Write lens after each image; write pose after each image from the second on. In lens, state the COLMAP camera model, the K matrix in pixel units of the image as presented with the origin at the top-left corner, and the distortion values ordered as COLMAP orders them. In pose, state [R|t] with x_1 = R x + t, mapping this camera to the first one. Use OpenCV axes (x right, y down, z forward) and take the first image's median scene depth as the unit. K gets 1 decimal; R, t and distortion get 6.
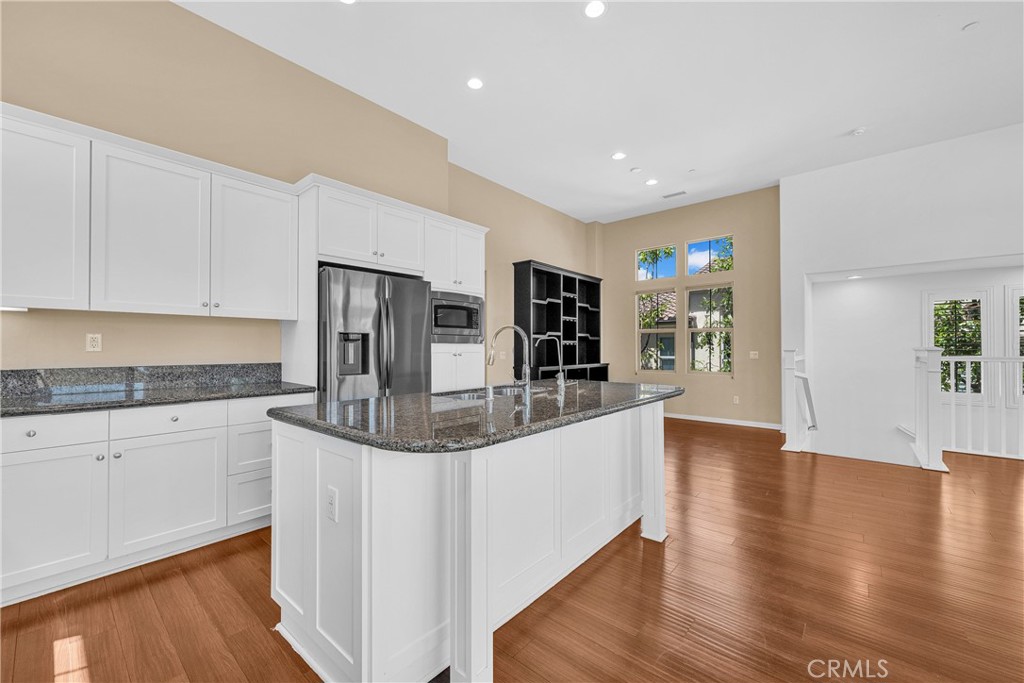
lens RADIAL K [[402.8, 0, 508.9], [0, 402.8, 343.6], [0, 0, 1]] dist [0.000867, 0.000149]
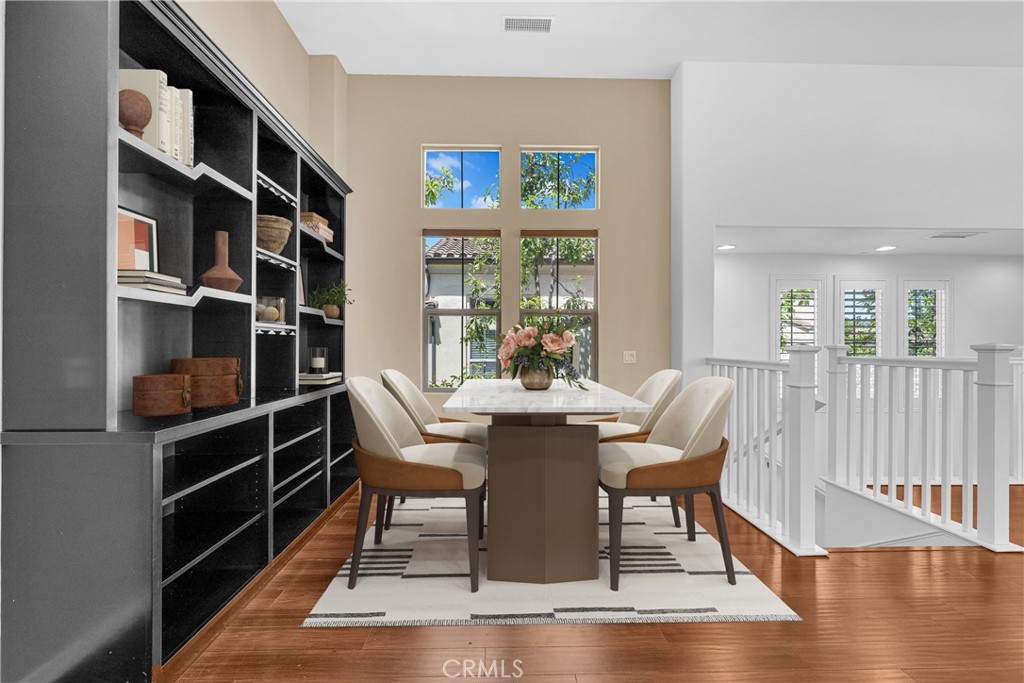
lens RADIAL K [[421.9, 0, 509.9], [0, 421.9, 344.0], [0, 0, 1]] dist [0.000461, 0.000130]
pose [[0.737596, 0.003596, 0.675233, 0.109283], [-0.009569, 0.999941, 0.005129, 0.013932], [-0.675174, -0.010244, 0.737587, 1.212244]]
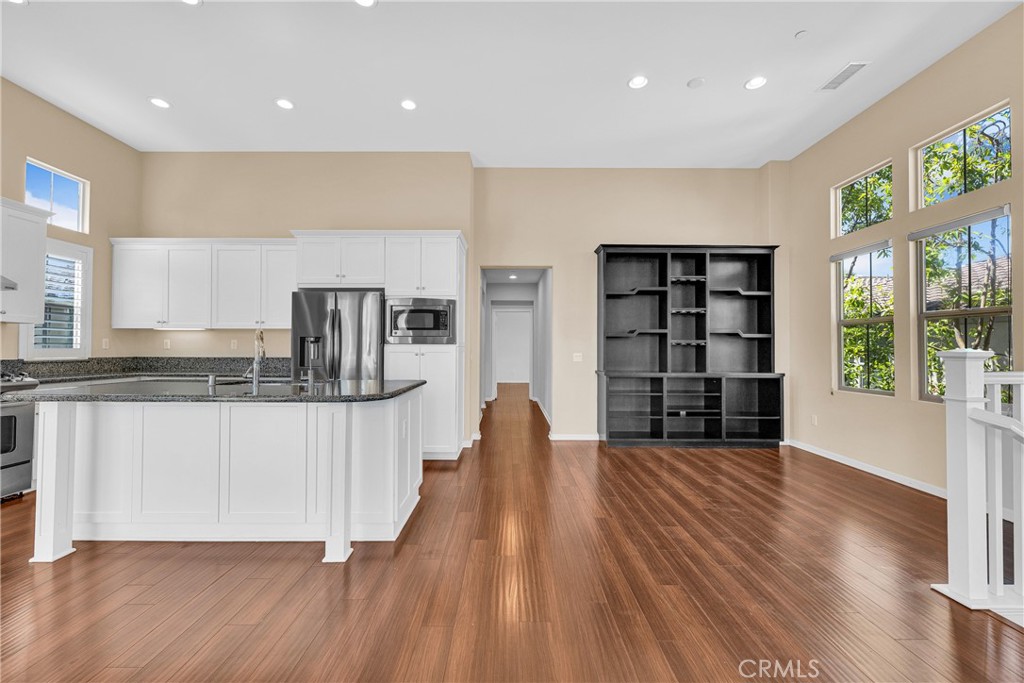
lens RADIAL K [[402.8, 0, 508.9], [0, 402.8, 343.6], [0, 0, 1]] dist [0.000867, 0.000149]
pose [[0.660051, -0.007879, -0.751179, 0.988120], [0.003230, 0.999966, -0.007650, 0.009250], [0.751213, 0.002623, 0.660054, 0.529121]]
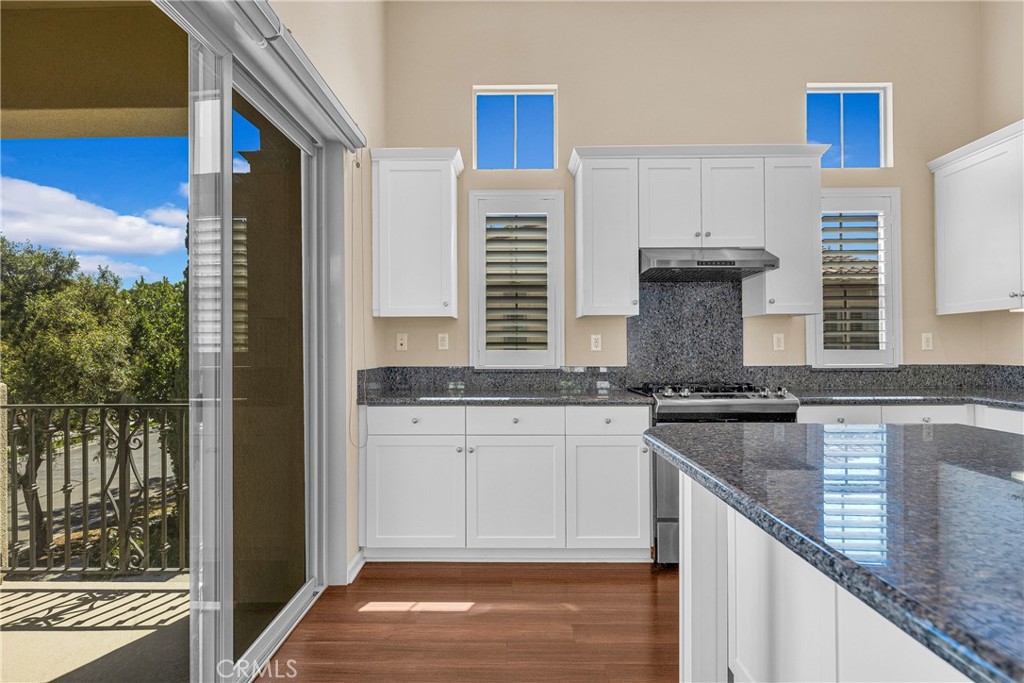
lens RADIAL K [[511.3, 0, 507.0], [0, 511.3, 343.0], [0, 0, 1]] dist [-0.003146, 0.000250]
pose [[-0.763131, -0.003422, -0.646235, 0.376578], [0.013140, 0.999697, -0.020811, 0.007941], [0.646110, -0.024372, -0.762855, 0.640414]]
